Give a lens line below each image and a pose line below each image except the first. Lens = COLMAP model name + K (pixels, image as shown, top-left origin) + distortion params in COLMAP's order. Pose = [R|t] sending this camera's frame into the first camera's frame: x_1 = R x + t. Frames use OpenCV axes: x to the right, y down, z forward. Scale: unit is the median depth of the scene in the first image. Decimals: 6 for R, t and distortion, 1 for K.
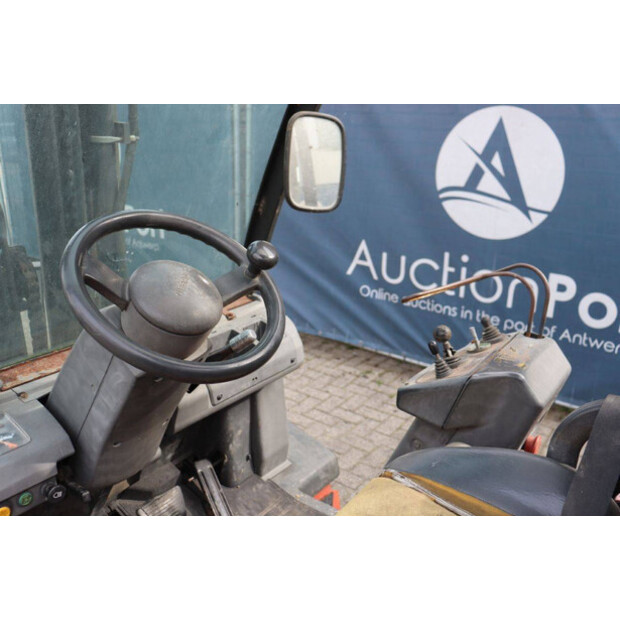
lens RADIAL K [[596.2, 0, 312.5], [0, 596.2, 313.0], [0, 0, 1]] dist [-0.037703, 0.000000]
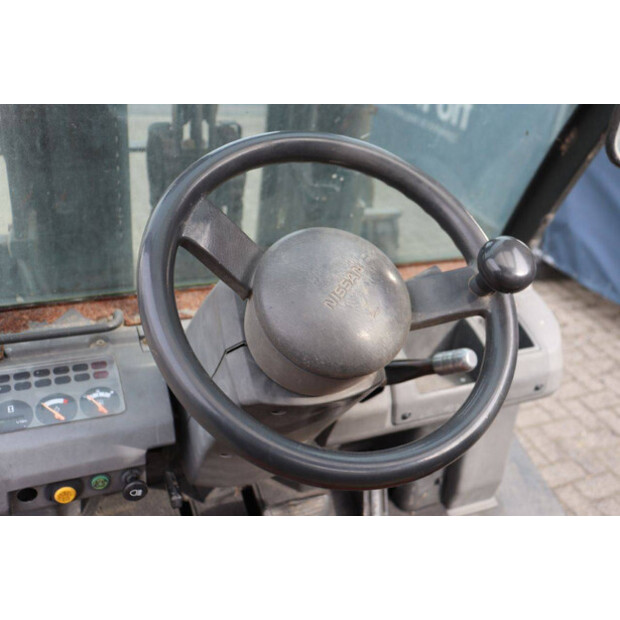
lens RADIAL K [[653.3, 0, 308.7], [0, 653.3, 309.4], [0, 0, 1]] dist [-0.020616, 0.000000]
pose [[0.862200, 0.313799, -0.397669, 0.006598], [-0.244252, 0.945272, 0.216339, -0.094760], [0.443793, -0.089396, 0.891659, 0.257214]]
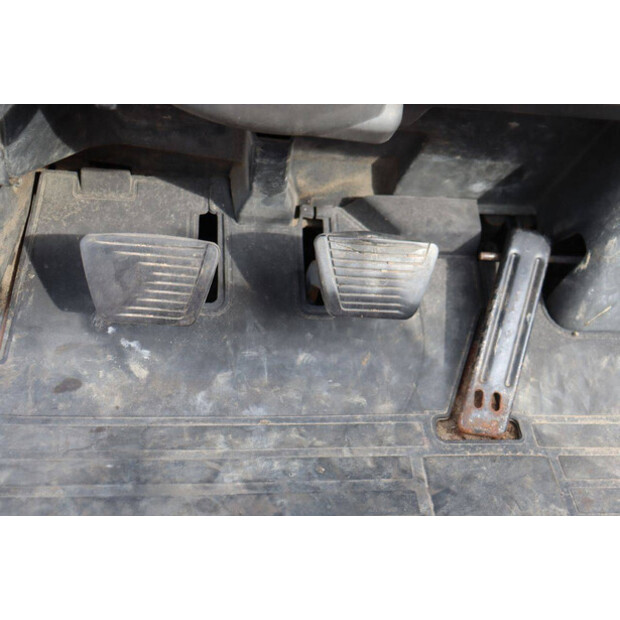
lens RADIAL K [[679.5, 0, 305.6], [0, 679.5, 311.6], [0, 0, 1]] dist [-0.038918, 0.000000]
pose [[0.646117, 0.583562, -0.491923, -0.021649], [-0.366075, 0.802492, 0.471164, 0.127325], [0.669717, -0.124346, 0.732132, 0.540641]]
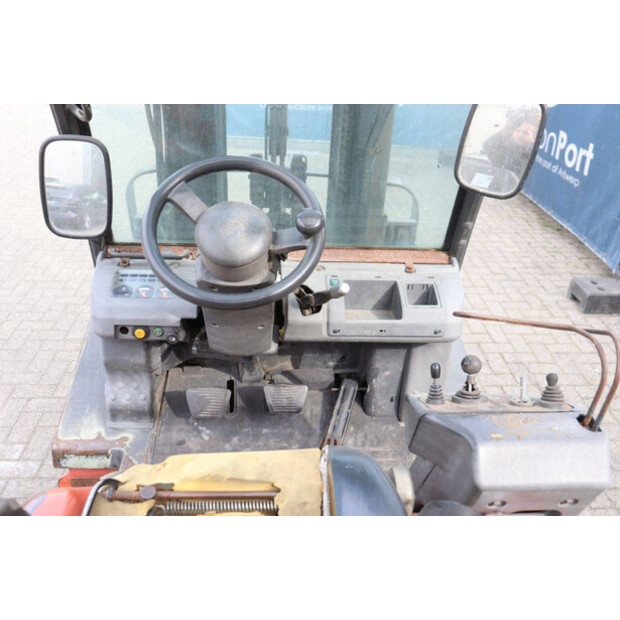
lens RADIAL K [[597.5, 0, 303.9], [0, 597.5, 310.7], [0, 0, 1]] dist [-0.080041, 0.000000]
pose [[0.628979, 0.390926, -0.671984, 0.480382], [-0.279380, 0.920292, 0.273879, -0.162686], [0.725488, 0.015475, 0.688061, 0.154904]]
